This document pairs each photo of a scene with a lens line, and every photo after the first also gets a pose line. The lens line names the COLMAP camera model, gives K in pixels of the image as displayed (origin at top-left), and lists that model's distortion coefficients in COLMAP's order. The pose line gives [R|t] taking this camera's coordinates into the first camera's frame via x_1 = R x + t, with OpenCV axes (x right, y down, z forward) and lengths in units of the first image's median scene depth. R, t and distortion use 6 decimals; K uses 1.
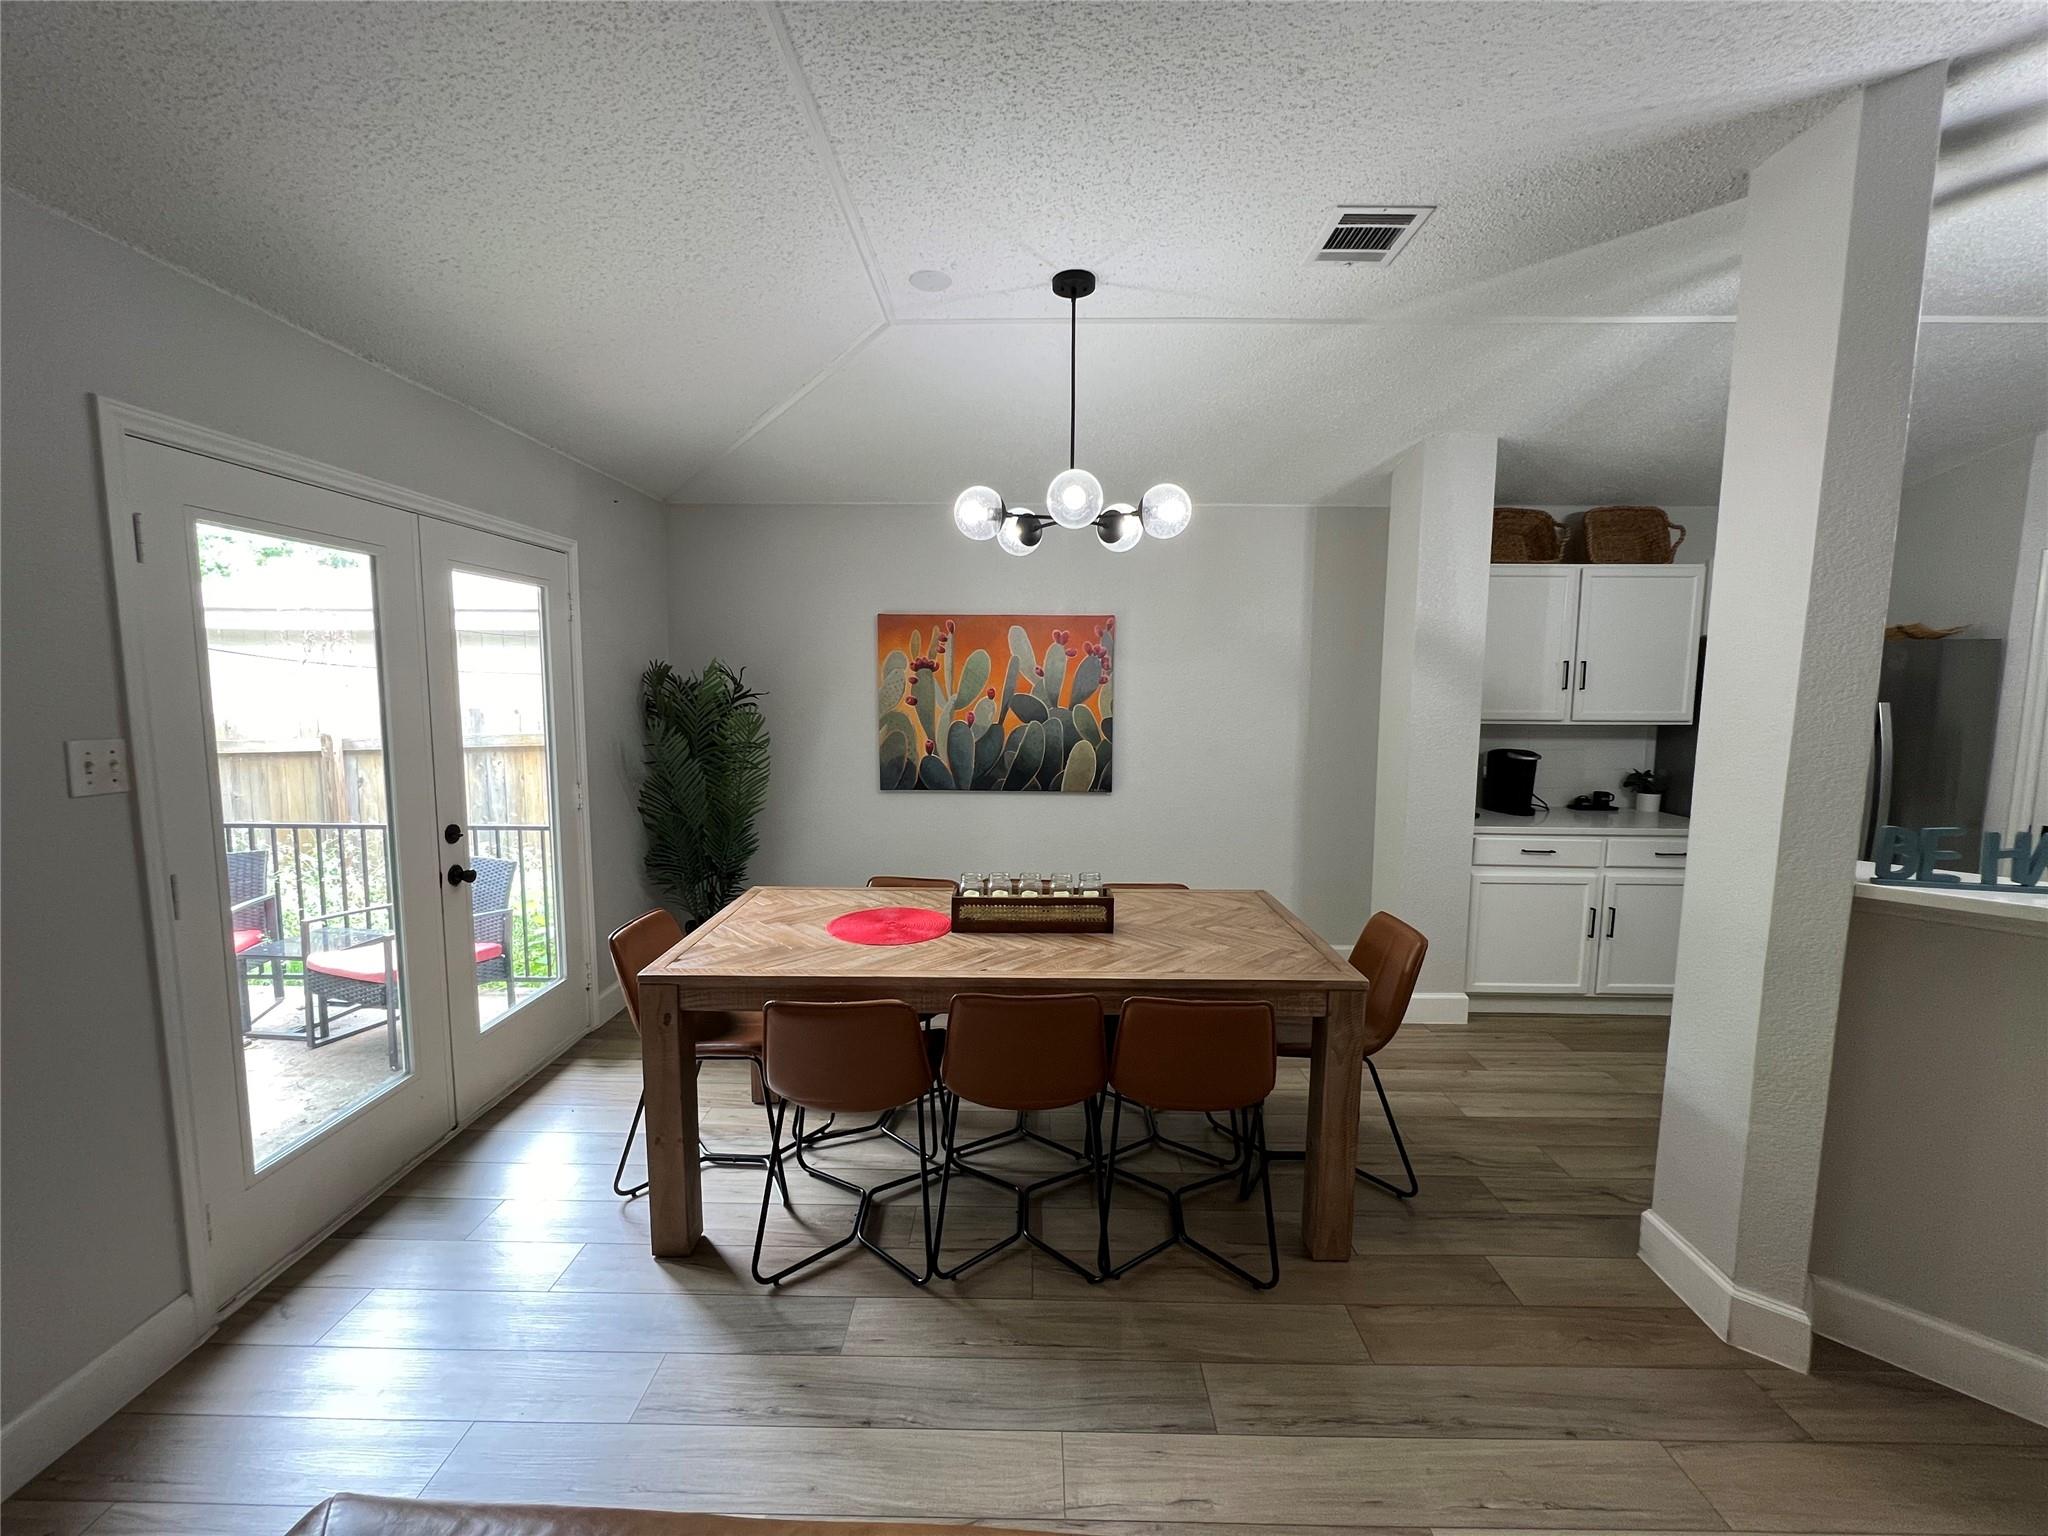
lens RADIAL K [[812.7, 0, 1024.0], [0, 812.7, 768.0], [0, 0, 1]] dist [-0.001329, 0.000563]
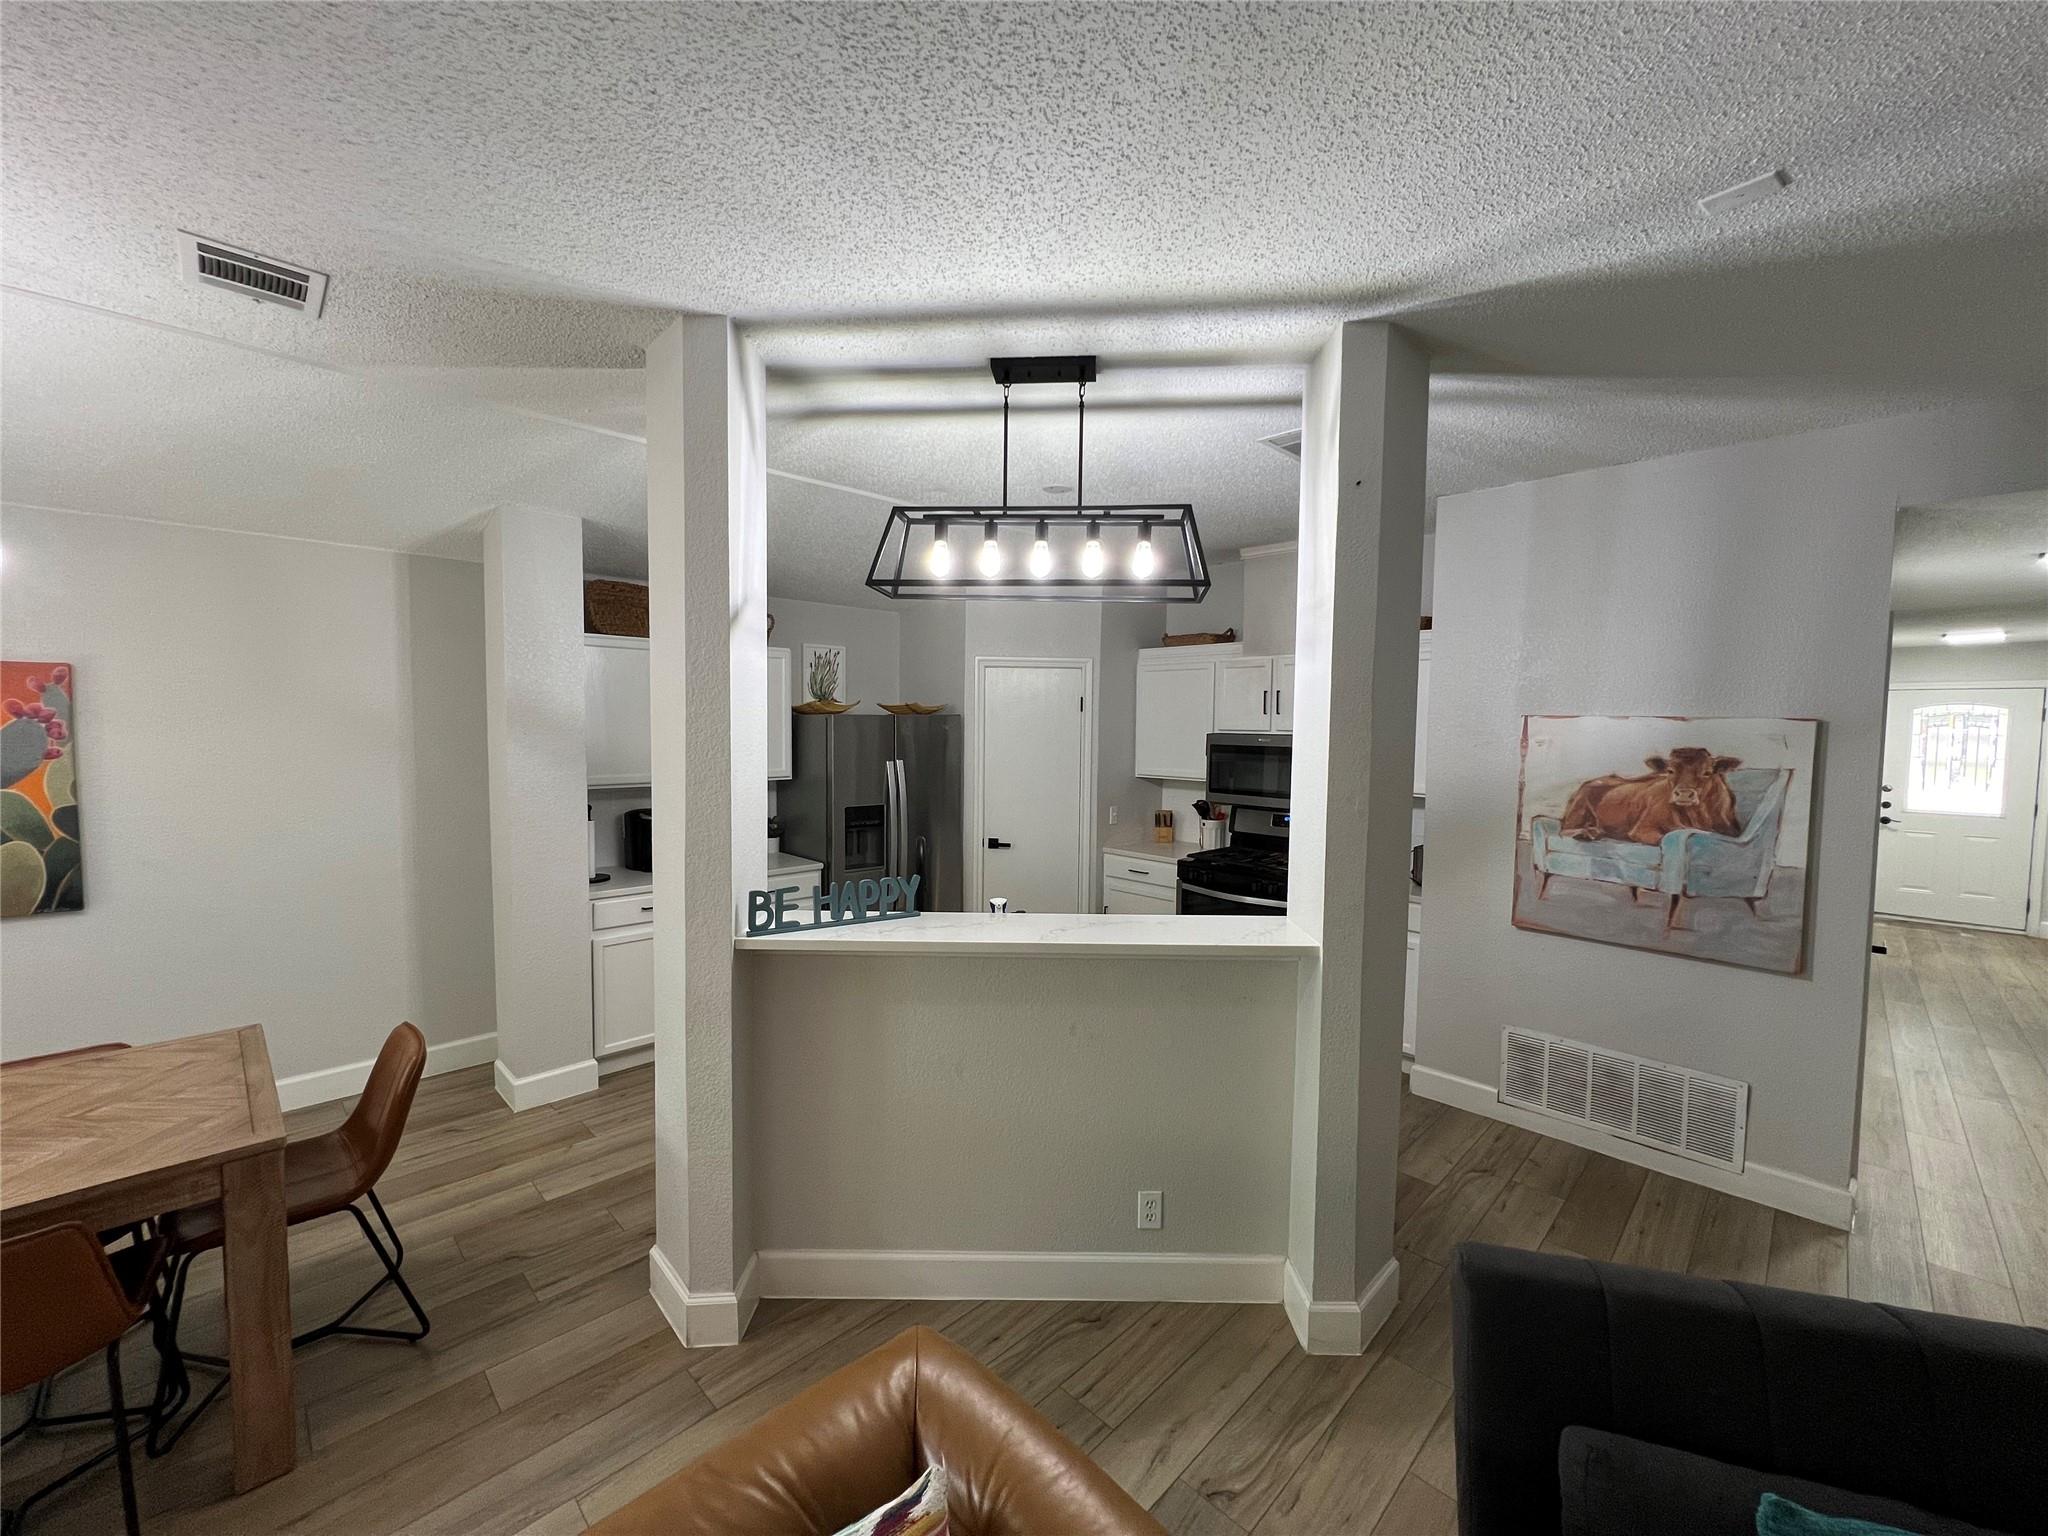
lens RADIAL K [[812.7, 0, 1024.0], [0, 812.7, 768.0], [0, 0, 1]] dist [-0.001329, 0.000563]
pose [[0.705808, -0.041114, 0.707209, 0.344139], [0.065495, 0.997826, -0.007356, -0.062623], [-0.705369, 0.051511, 0.706967, -0.163887]]
